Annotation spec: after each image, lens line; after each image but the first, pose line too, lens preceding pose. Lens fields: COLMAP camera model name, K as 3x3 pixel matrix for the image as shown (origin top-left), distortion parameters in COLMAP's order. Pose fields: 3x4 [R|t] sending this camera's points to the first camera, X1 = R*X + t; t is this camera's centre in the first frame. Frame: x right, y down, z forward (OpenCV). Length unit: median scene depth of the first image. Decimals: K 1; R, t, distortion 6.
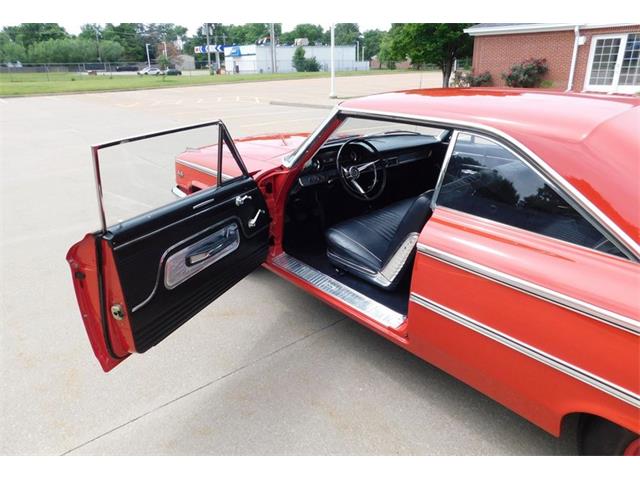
lens RADIAL K [[423.9, 0, 320.9], [0, 423.9, 212.6], [0, 0, 1]] dist [-0.075956, 0.057993]
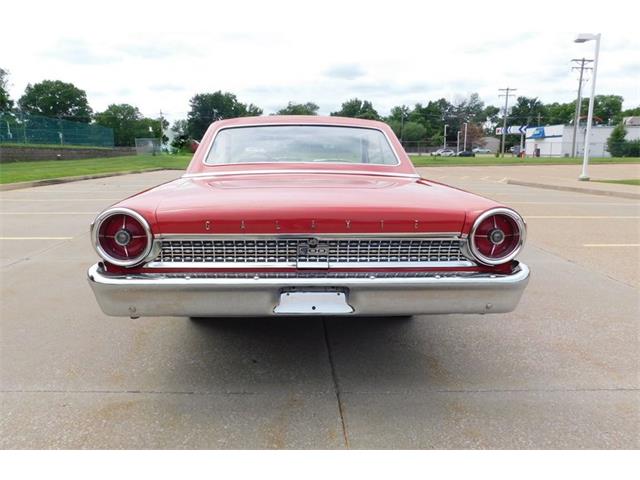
lens RADIAL K [[481.0, 0, 310.2], [0, 481.0, 254.5], [0, 0, 1]] dist [-0.095275, 0.072767]
pose [[0.795083, 0.134010, -0.591511, 0.215562], [-0.202953, 0.977846, -0.051264, 0.042760], [0.571536, 0.160808, 0.804666, -0.057542]]
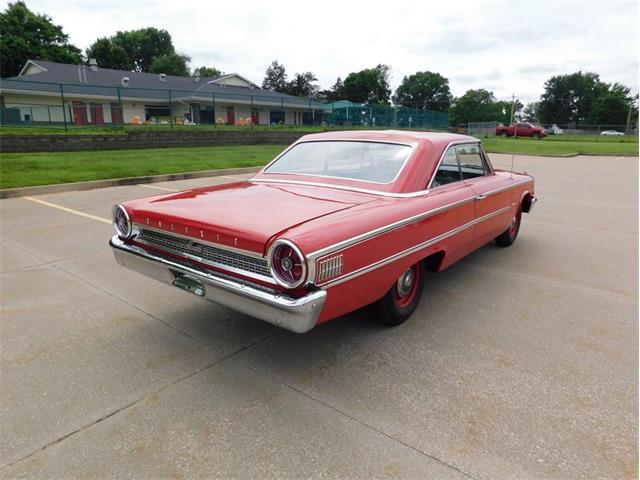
lens RADIAL K [[432.2, 0, 322.2], [0, 432.2, 238.0], [0, 0, 1]] dist [-0.073872, 0.057593]
pose [[0.213081, 0.240080, -0.947079, 0.296352], [-0.321393, 0.932618, 0.164105, -0.006248], [0.922661, 0.269417, 0.275883, 0.035761]]
